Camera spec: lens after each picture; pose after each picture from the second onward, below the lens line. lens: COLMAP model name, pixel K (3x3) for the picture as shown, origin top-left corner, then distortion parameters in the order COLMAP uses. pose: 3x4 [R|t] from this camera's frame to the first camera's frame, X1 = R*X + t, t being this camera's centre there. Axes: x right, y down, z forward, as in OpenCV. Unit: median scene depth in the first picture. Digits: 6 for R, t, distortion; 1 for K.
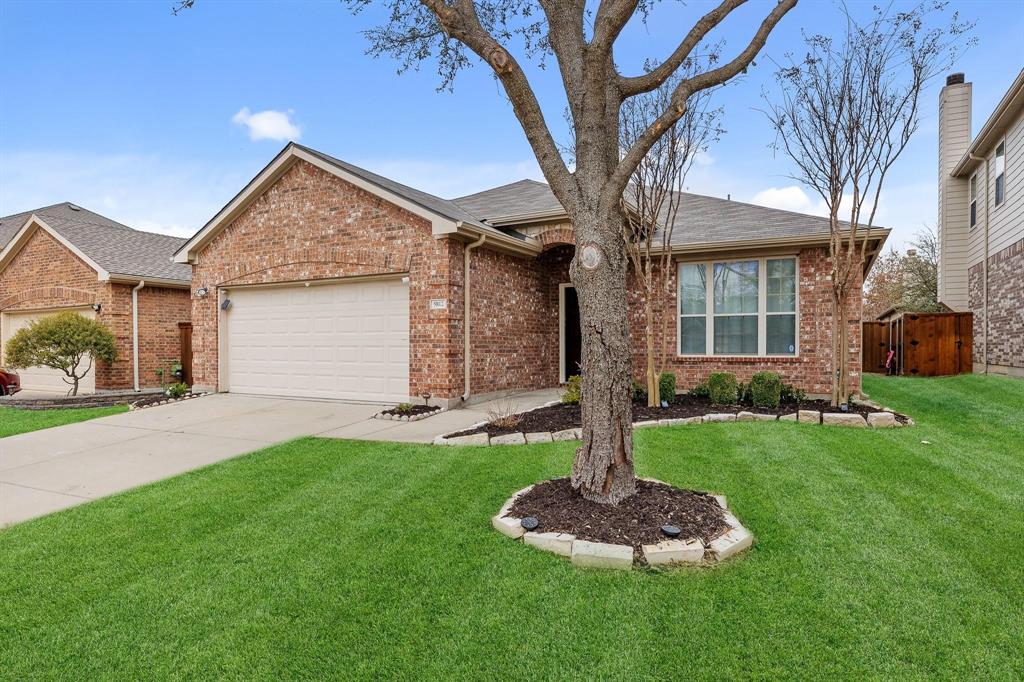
lens RADIAL K [[581.6, 0, 511.7], [0, 581.6, 342.5], [0, 0, 1]] dist [-0.001538, -0.000725]
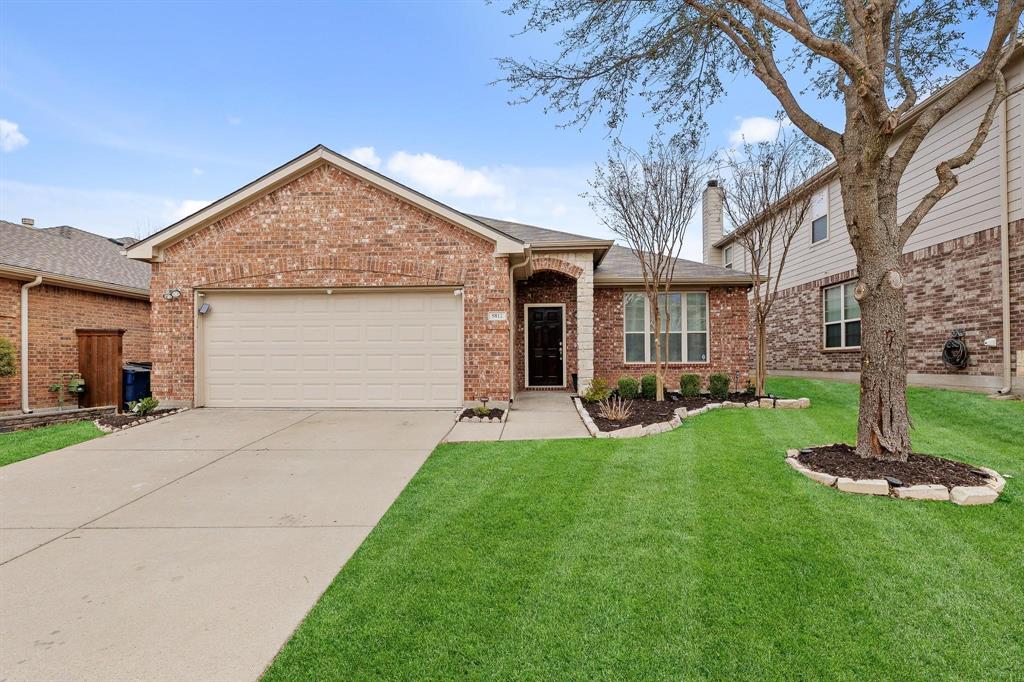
lens RADIAL K [[479.8, 0, 514.2], [0, 479.8, 348.2], [0, 0, 1]] dist [0.002292, 0.000473]
pose [[0.905123, 0.008112, 0.425072, -0.418301], [0.000999, 0.999775, -0.021207, 0.012562], [-0.425149, 0.019620, 0.904911, 0.140057]]
